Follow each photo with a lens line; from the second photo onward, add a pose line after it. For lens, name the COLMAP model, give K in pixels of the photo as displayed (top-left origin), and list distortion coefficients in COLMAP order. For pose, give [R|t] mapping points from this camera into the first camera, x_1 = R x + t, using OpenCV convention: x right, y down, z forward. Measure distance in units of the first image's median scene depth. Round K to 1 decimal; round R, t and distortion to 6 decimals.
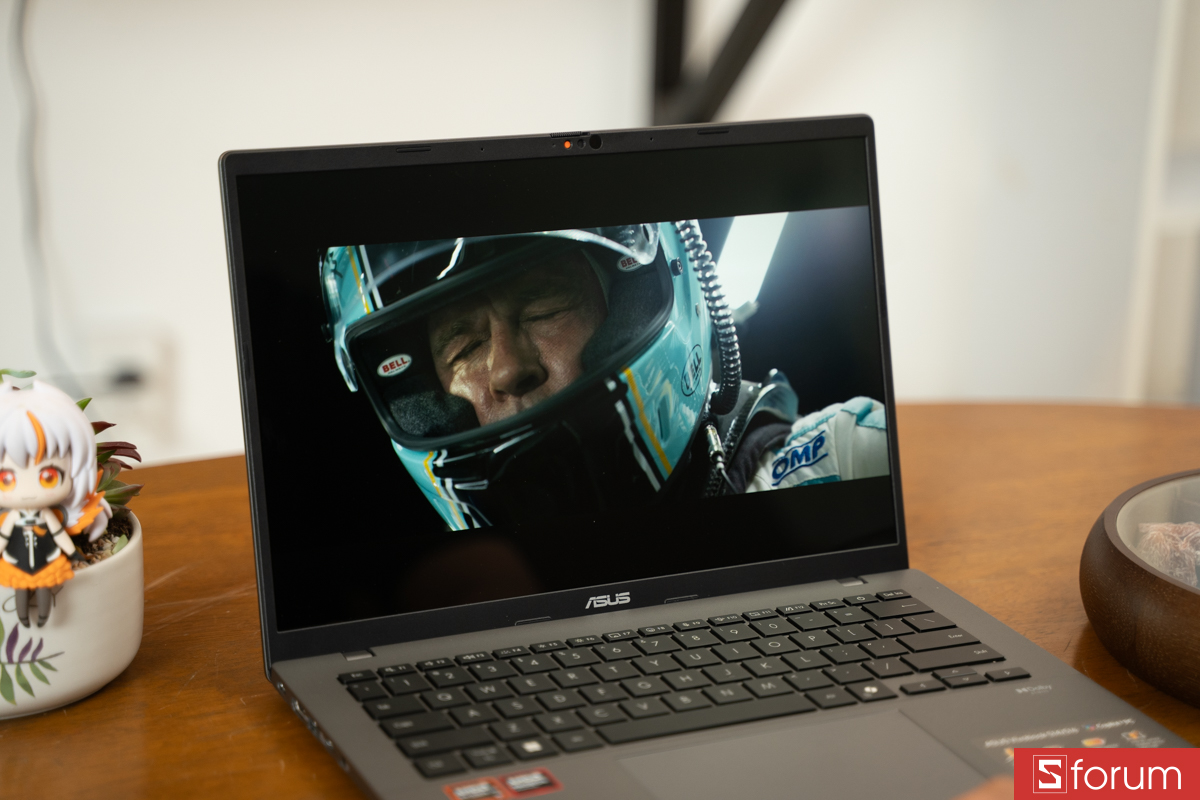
lens RADIAL K [[2552.5, 0, 600.0], [0, 2552.5, 400.0], [0, 0, 1]] dist [0.369322, 0.349615]
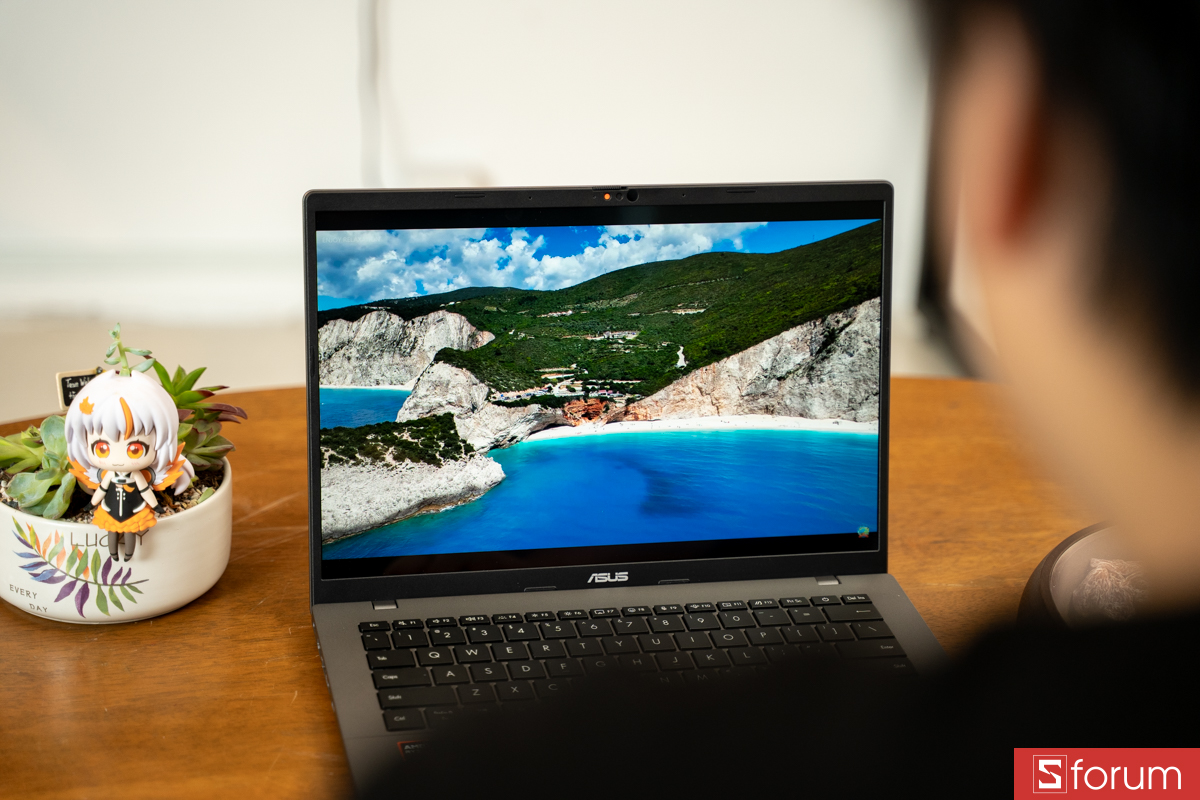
lens RADIAL K [[2552.5, 0, 600.0], [0, 2552.5, 400.0], [0, 0, 1]] dist [0.369322, 0.349615]
pose [[0.976230, 0.113645, -0.184555, 0.232356], [-0.092621, 0.988586, 0.118820, -0.160456], [0.195952, -0.098902, 0.975613, -0.176840]]
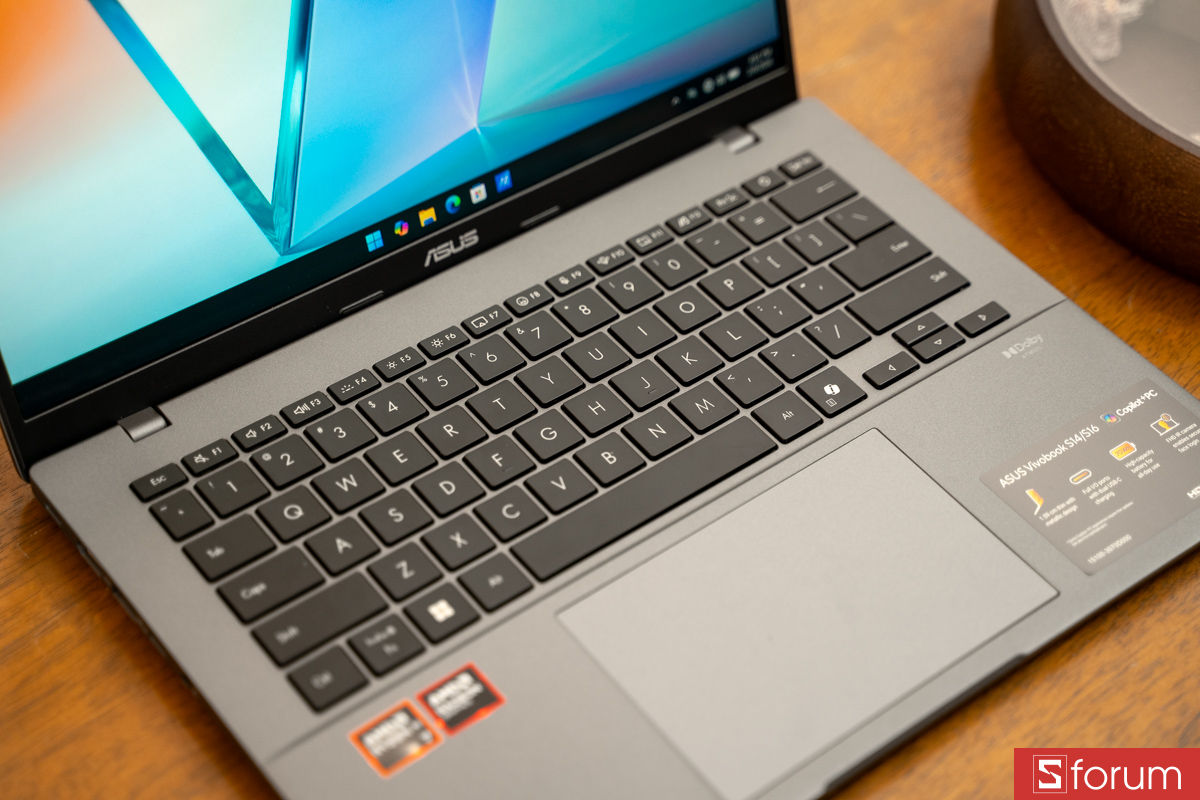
lens RADIAL K [[2224.8, 0, 600.0], [0, 2224.8, 400.0], [0, 0, 1]] dist [0.258201, 0.096651]
pose [[0.973828, -0.142607, 0.176983, -0.084048], [0.035666, 0.864907, 0.500664, -0.229165], [-0.224472, -0.481248, 0.847356, 0.458794]]
